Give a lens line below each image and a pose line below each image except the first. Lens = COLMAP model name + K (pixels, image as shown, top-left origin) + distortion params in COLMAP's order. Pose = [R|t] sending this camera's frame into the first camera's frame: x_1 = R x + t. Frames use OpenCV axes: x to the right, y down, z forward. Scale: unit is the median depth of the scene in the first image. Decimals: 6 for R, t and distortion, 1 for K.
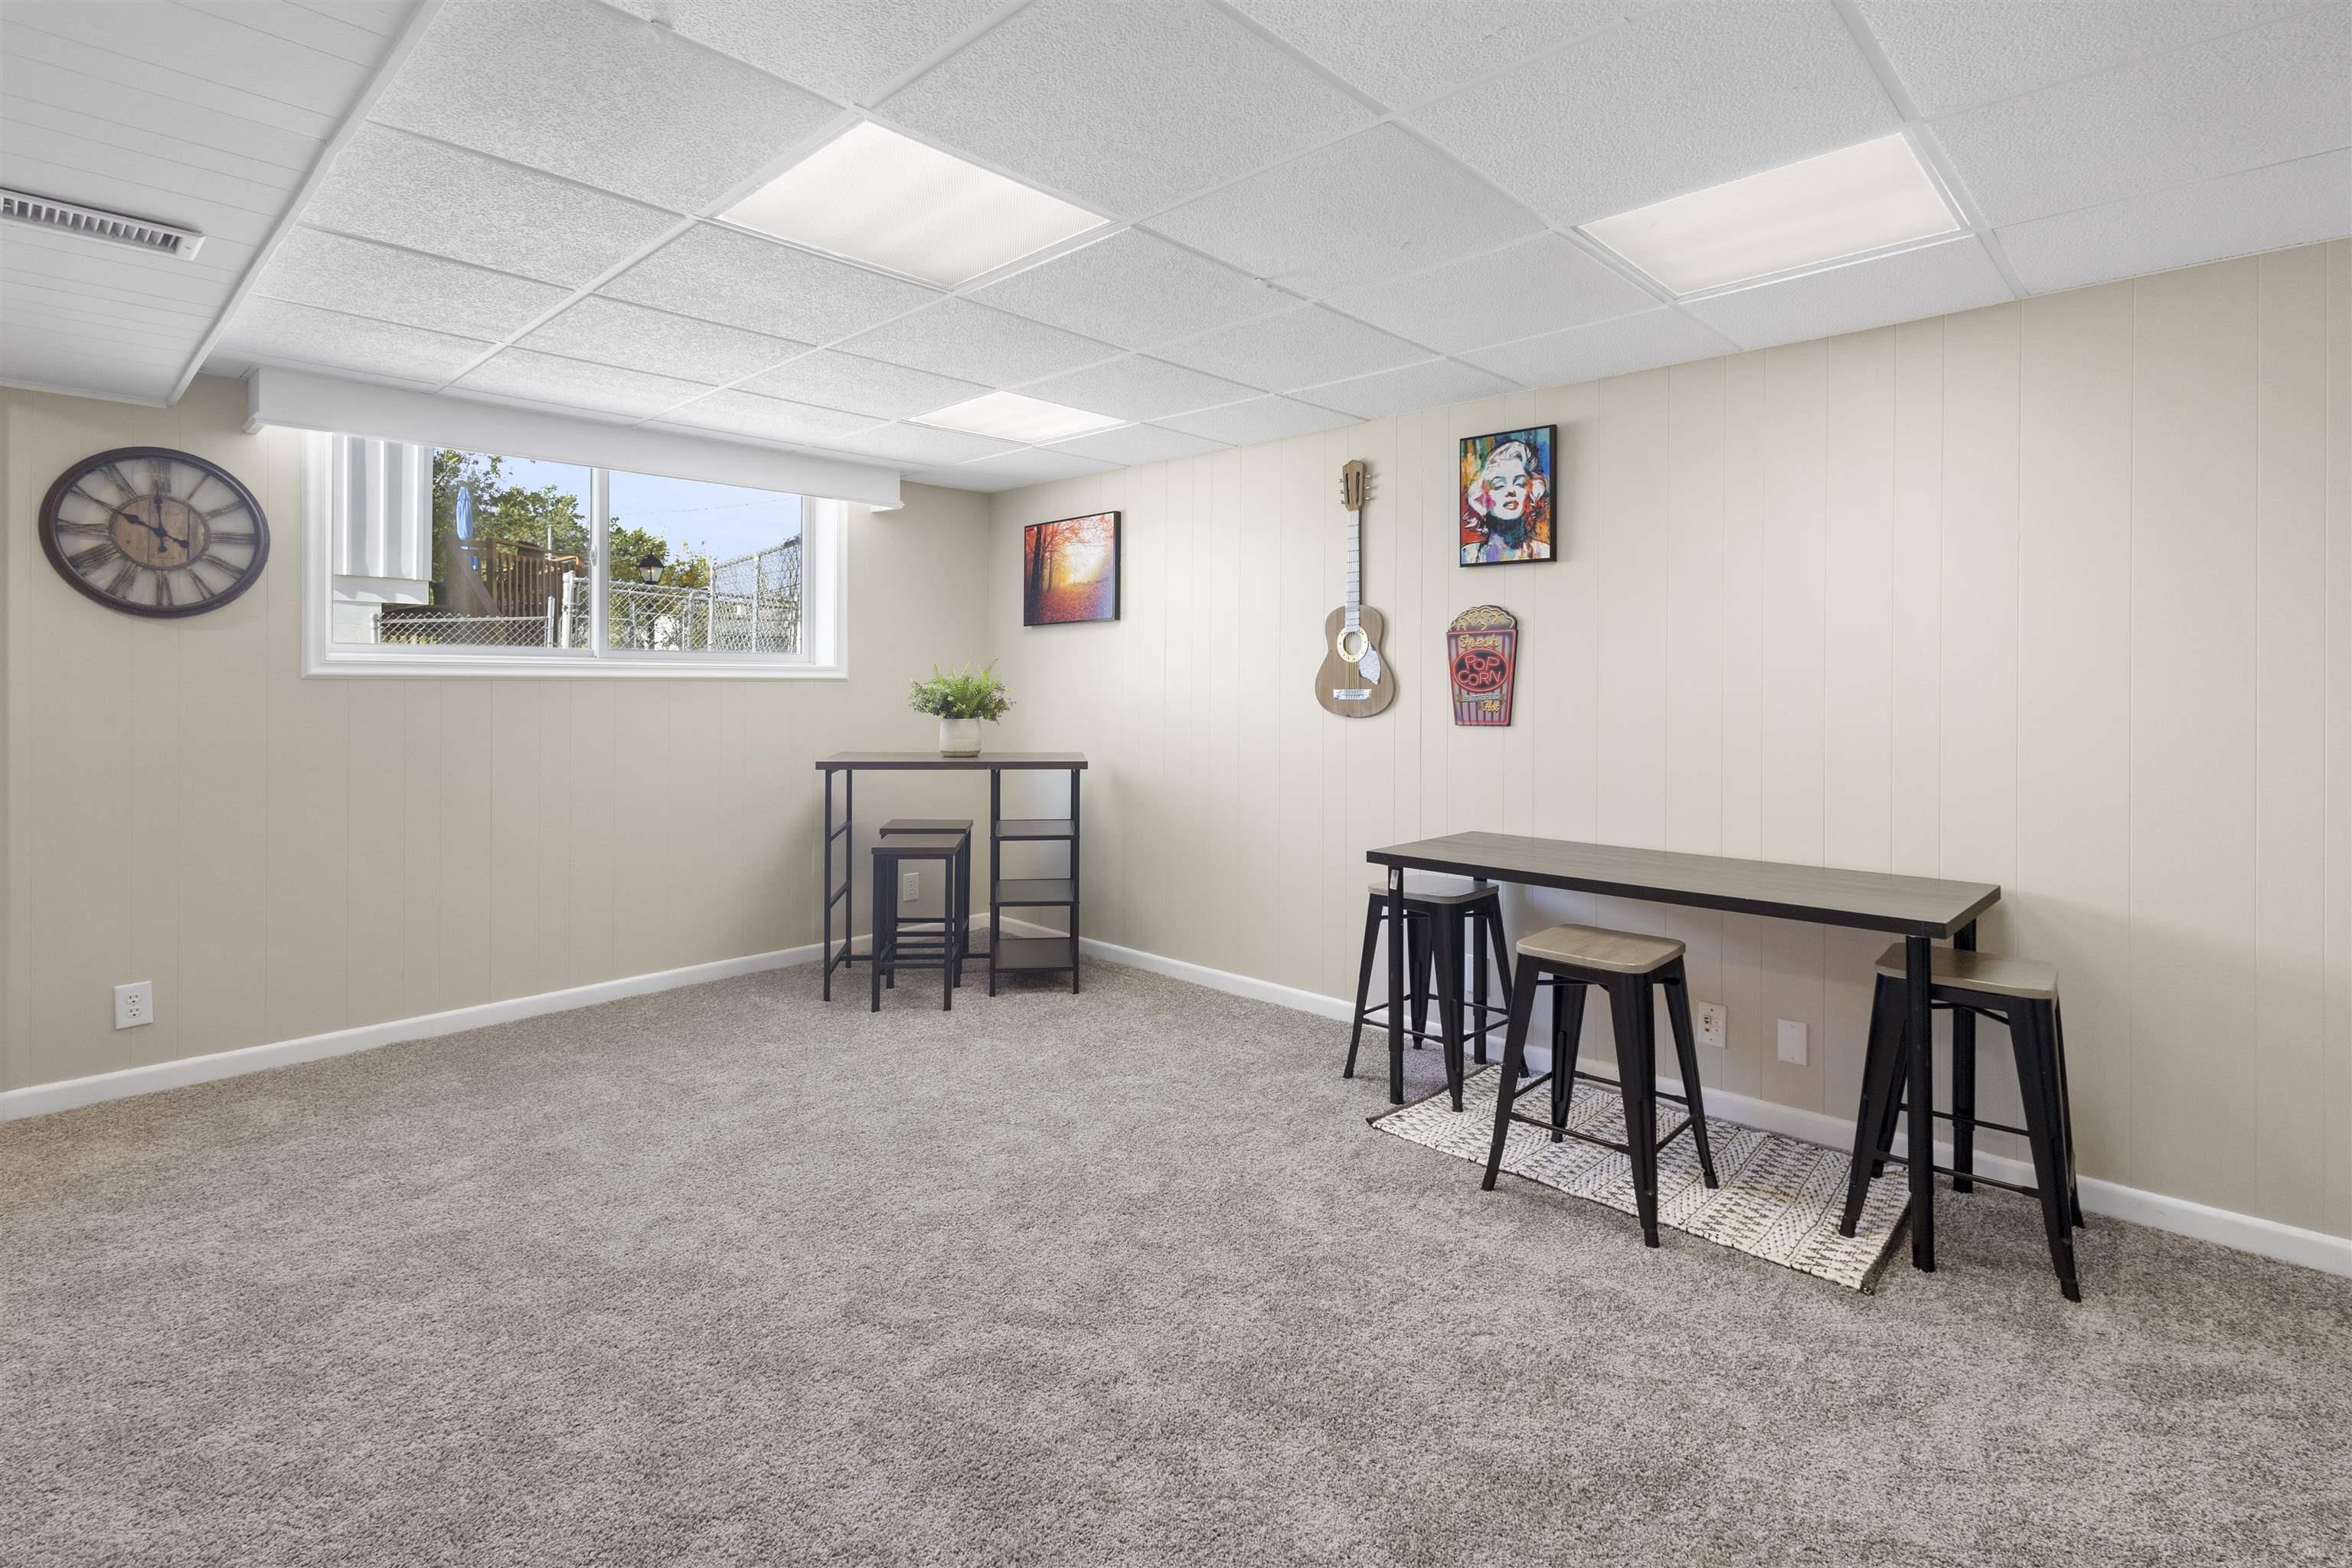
lens RADIAL K [[1103.1, 0, 1163.2], [0, 1103.1, 684.3], [0, 0, 1]] dist [0.003850, -0.000694]
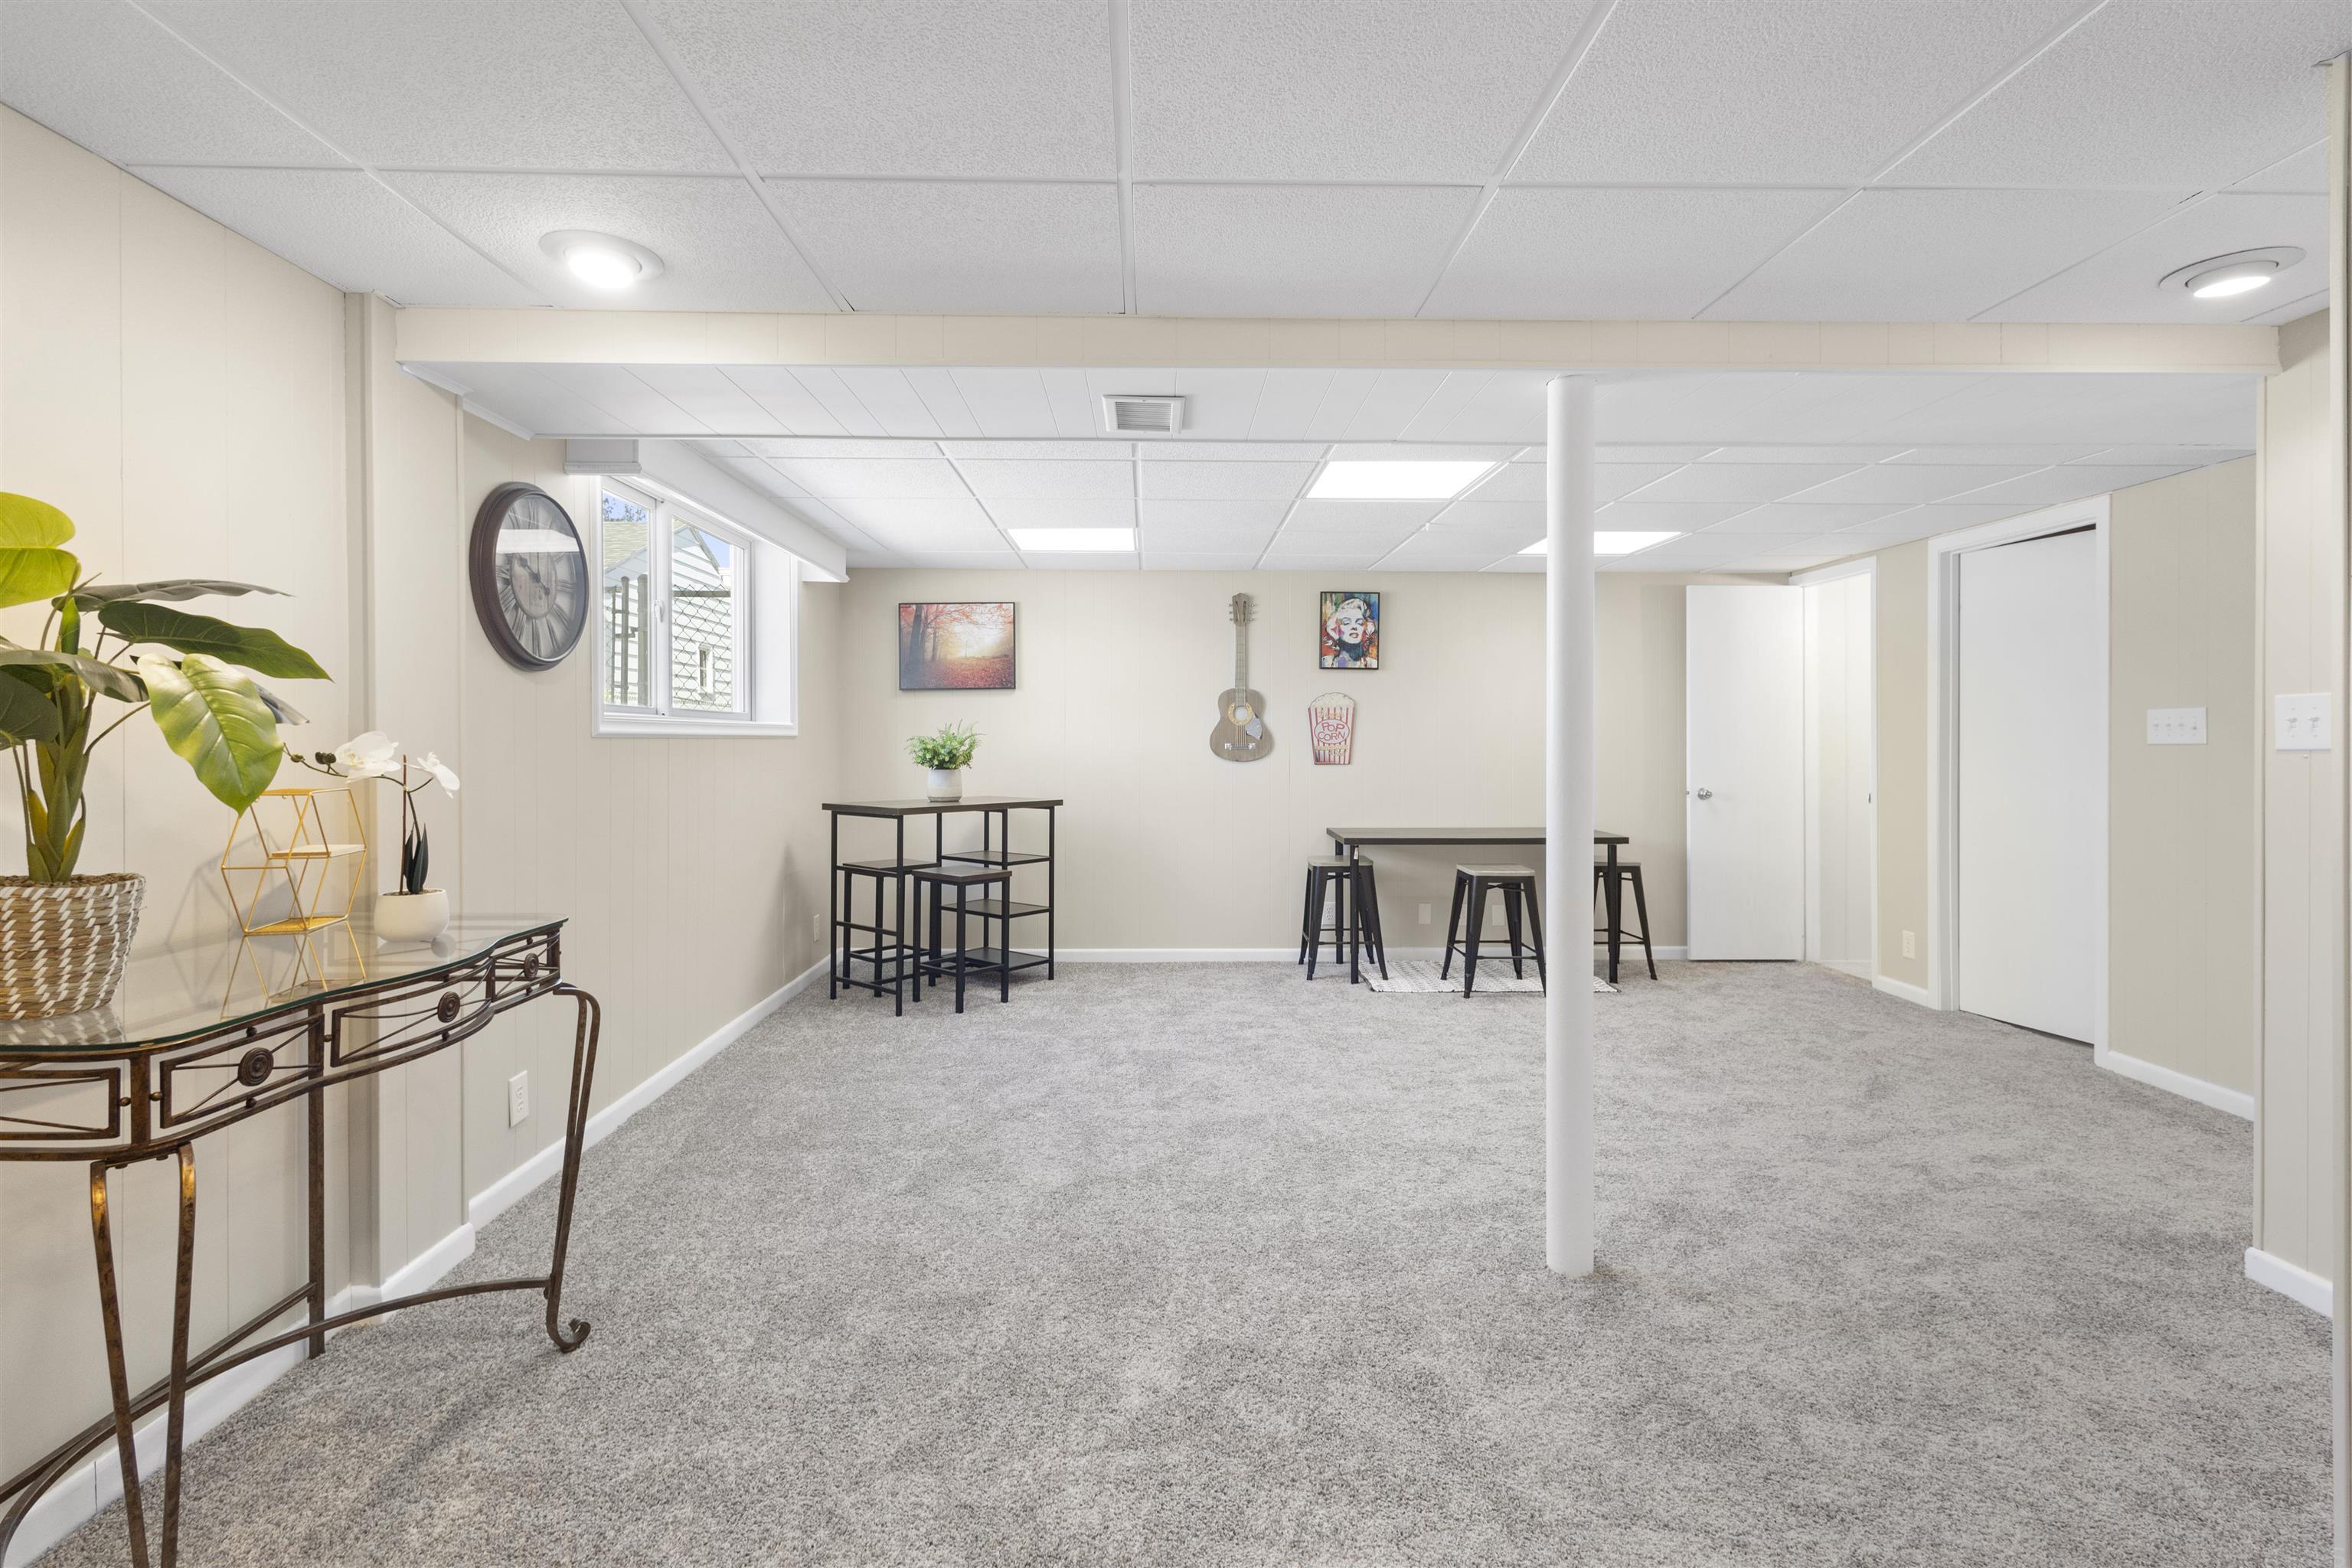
lens RADIAL K [[1103.1, 0, 1157.2], [0, 1103.1, 741.5], [0, 0, 1]] dist [0.003850, -0.000694]
pose [[0.716140, -0.004495, 0.697942, -1.026509], [0.002688, 0.999990, 0.003682, -0.003936], [-0.697952, -0.000761, 0.716145, -0.013103]]
